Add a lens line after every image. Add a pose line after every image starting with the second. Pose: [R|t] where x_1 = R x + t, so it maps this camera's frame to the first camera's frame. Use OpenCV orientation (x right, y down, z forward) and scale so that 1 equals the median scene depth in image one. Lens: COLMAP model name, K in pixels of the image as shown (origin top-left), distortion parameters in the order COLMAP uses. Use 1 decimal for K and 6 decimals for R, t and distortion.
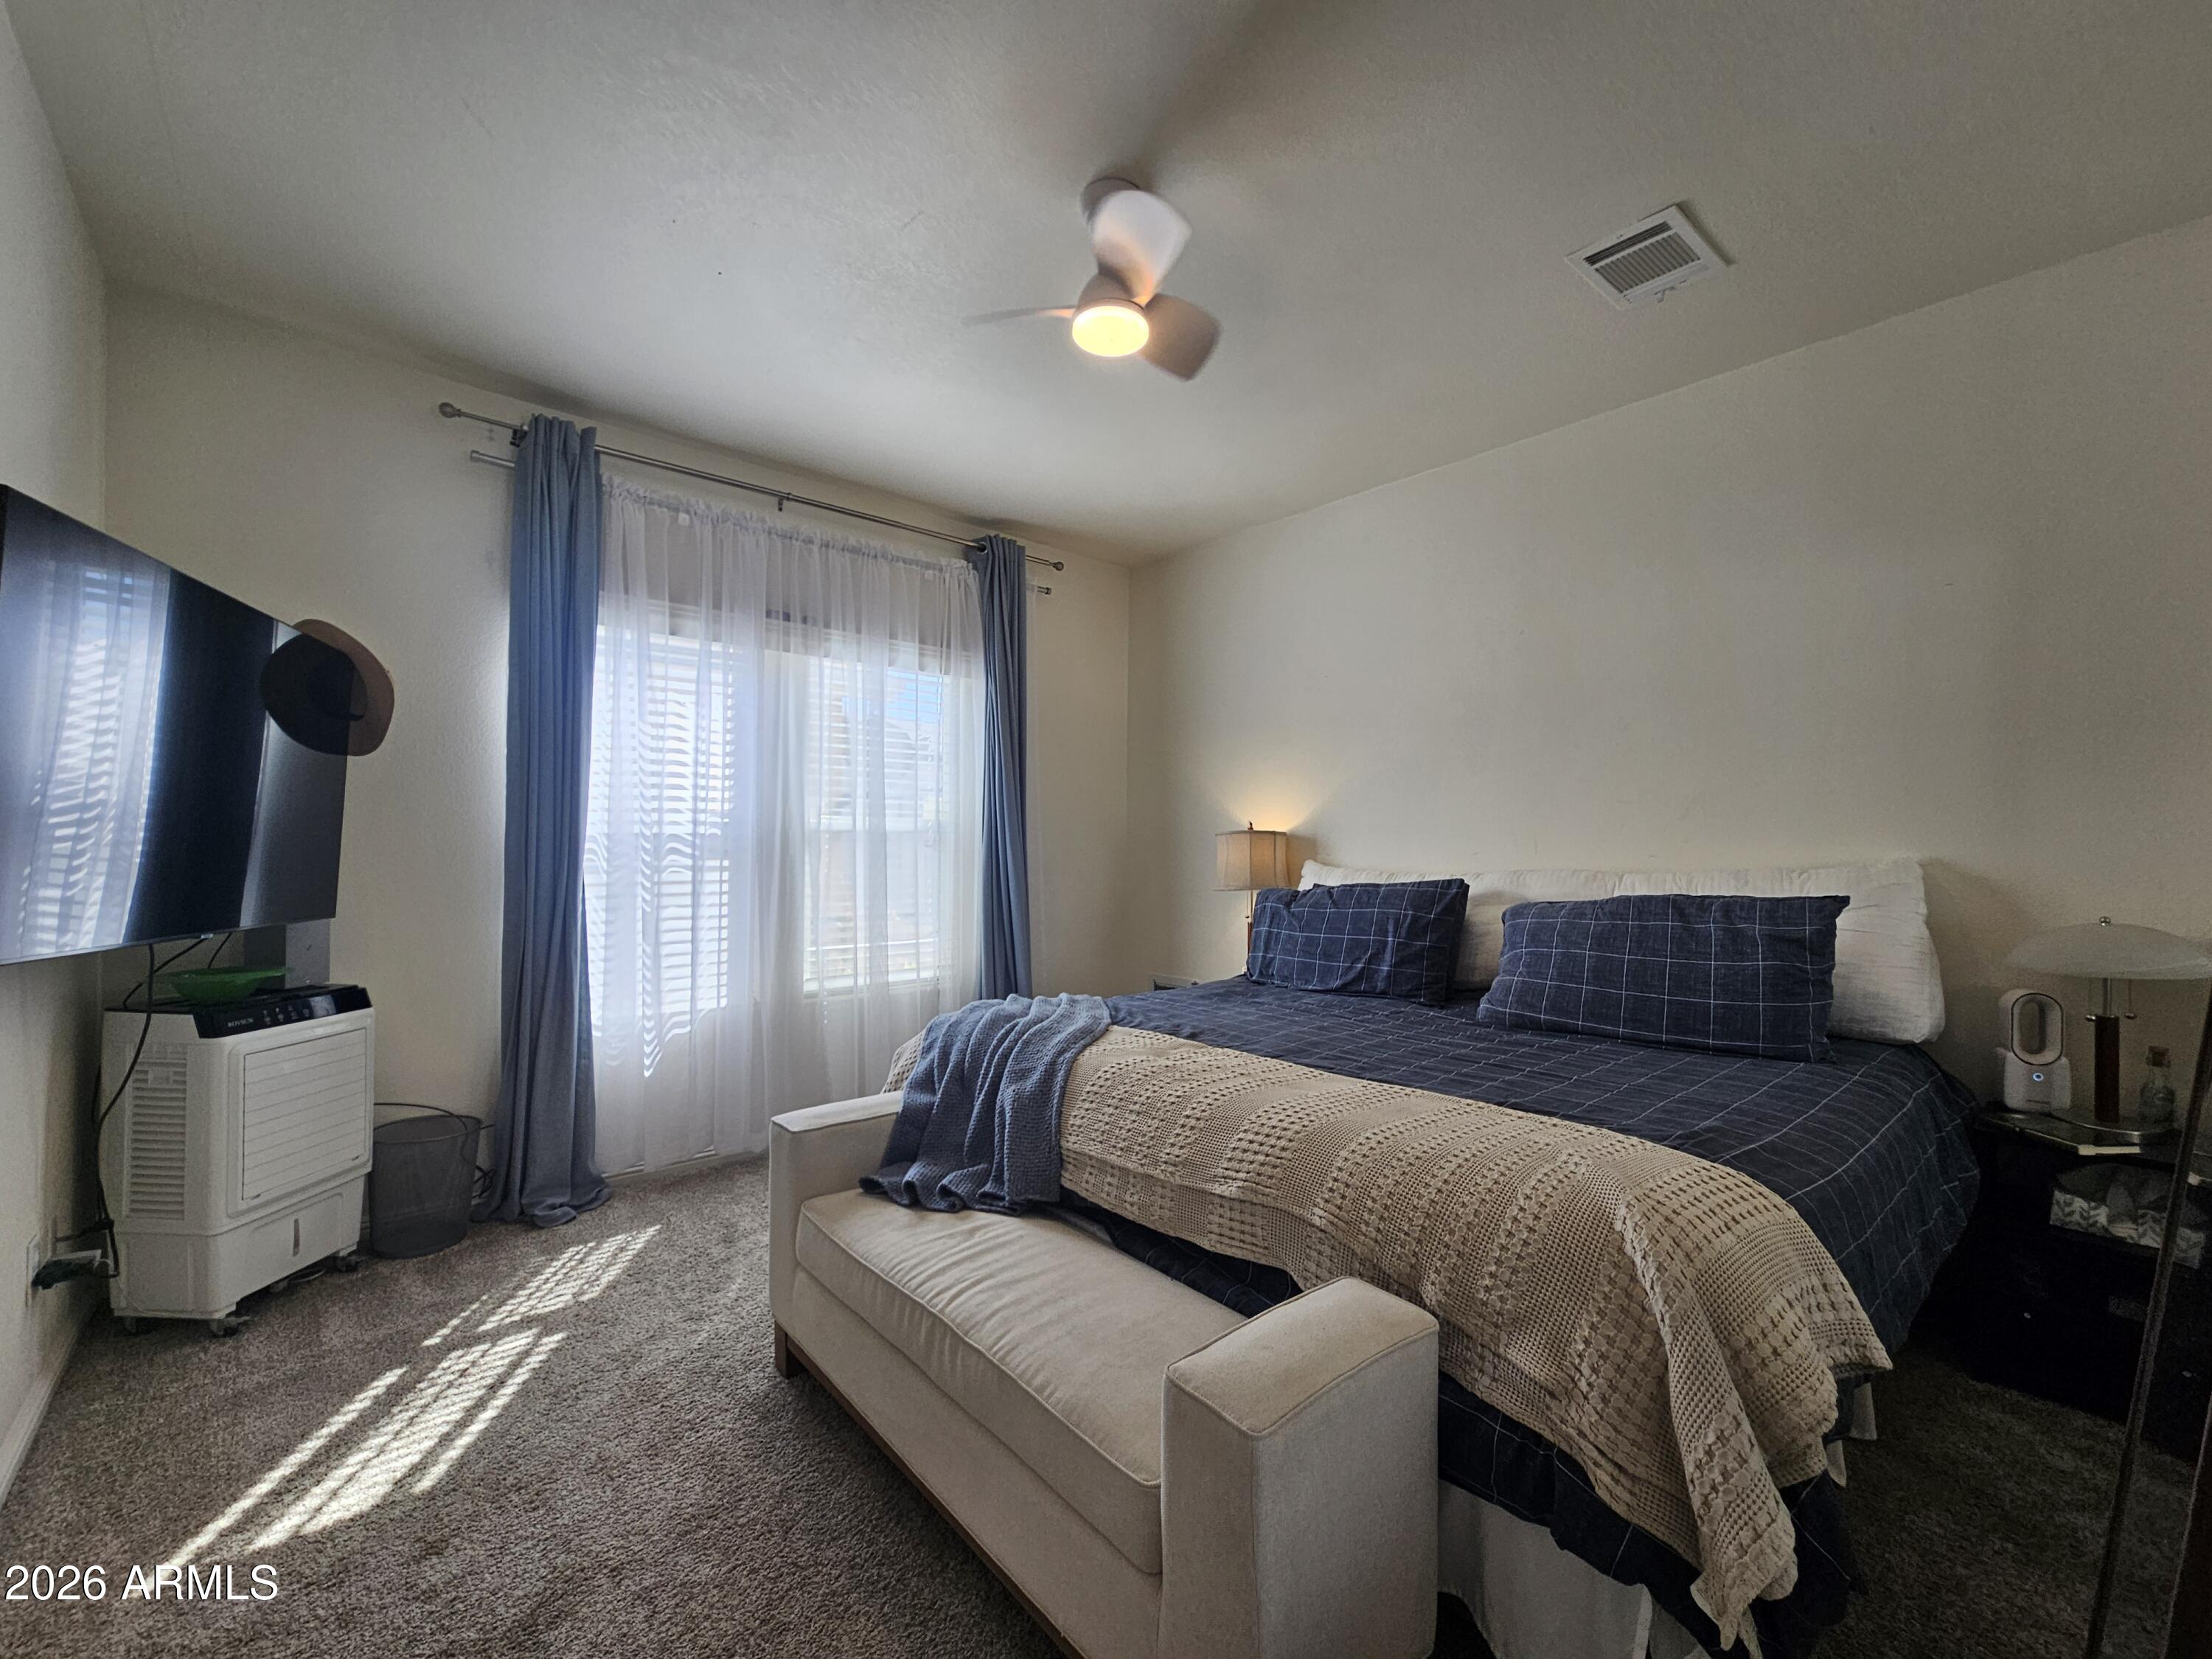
lens RADIAL K [[908.1, 0, 1102.5], [0, 908.1, 843.3], [0, 0, 1]] dist [-0.001941, 0.001056]
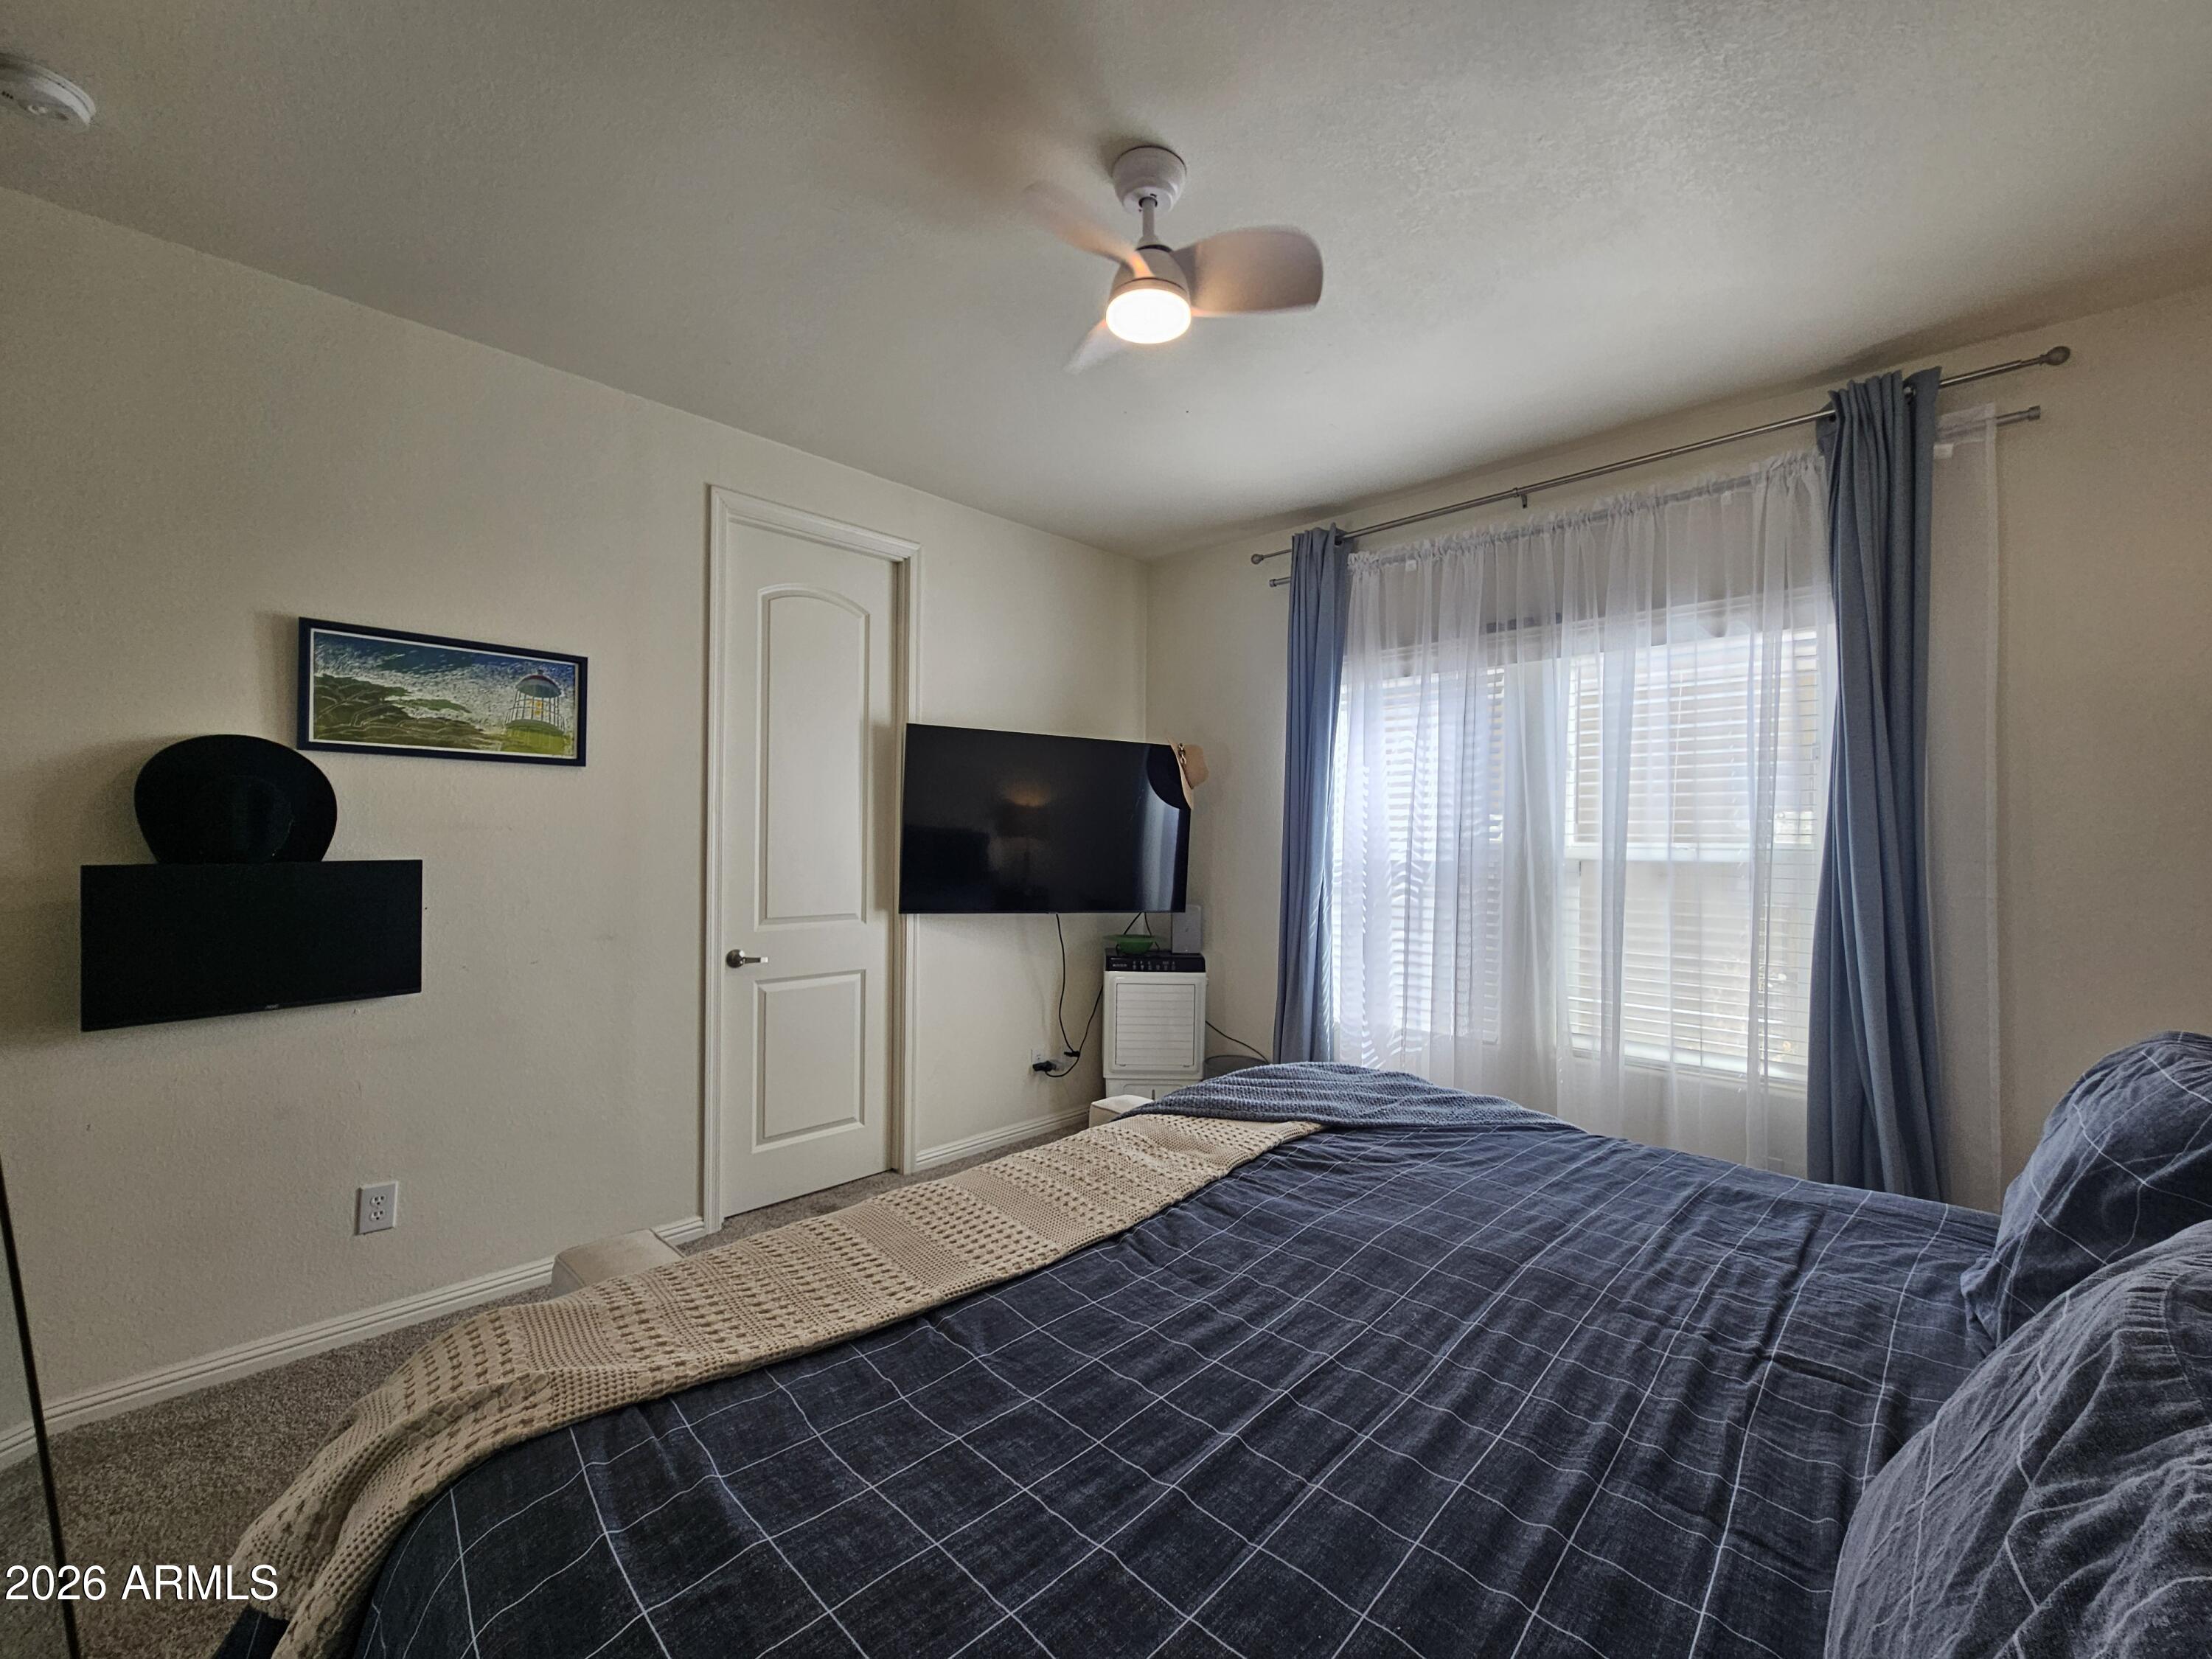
lens RADIAL K [[908.1, 0, 1102.5], [0, 908.1, 843.3], [0, 0, 1]] dist [-0.001941, 0.001056]
pose [[0.089063, -0.011537, -0.995959, 0.518372], [-0.019536, 0.999720, -0.013327, -0.009723], [0.995834, 0.020644, 0.088813, 0.510868]]
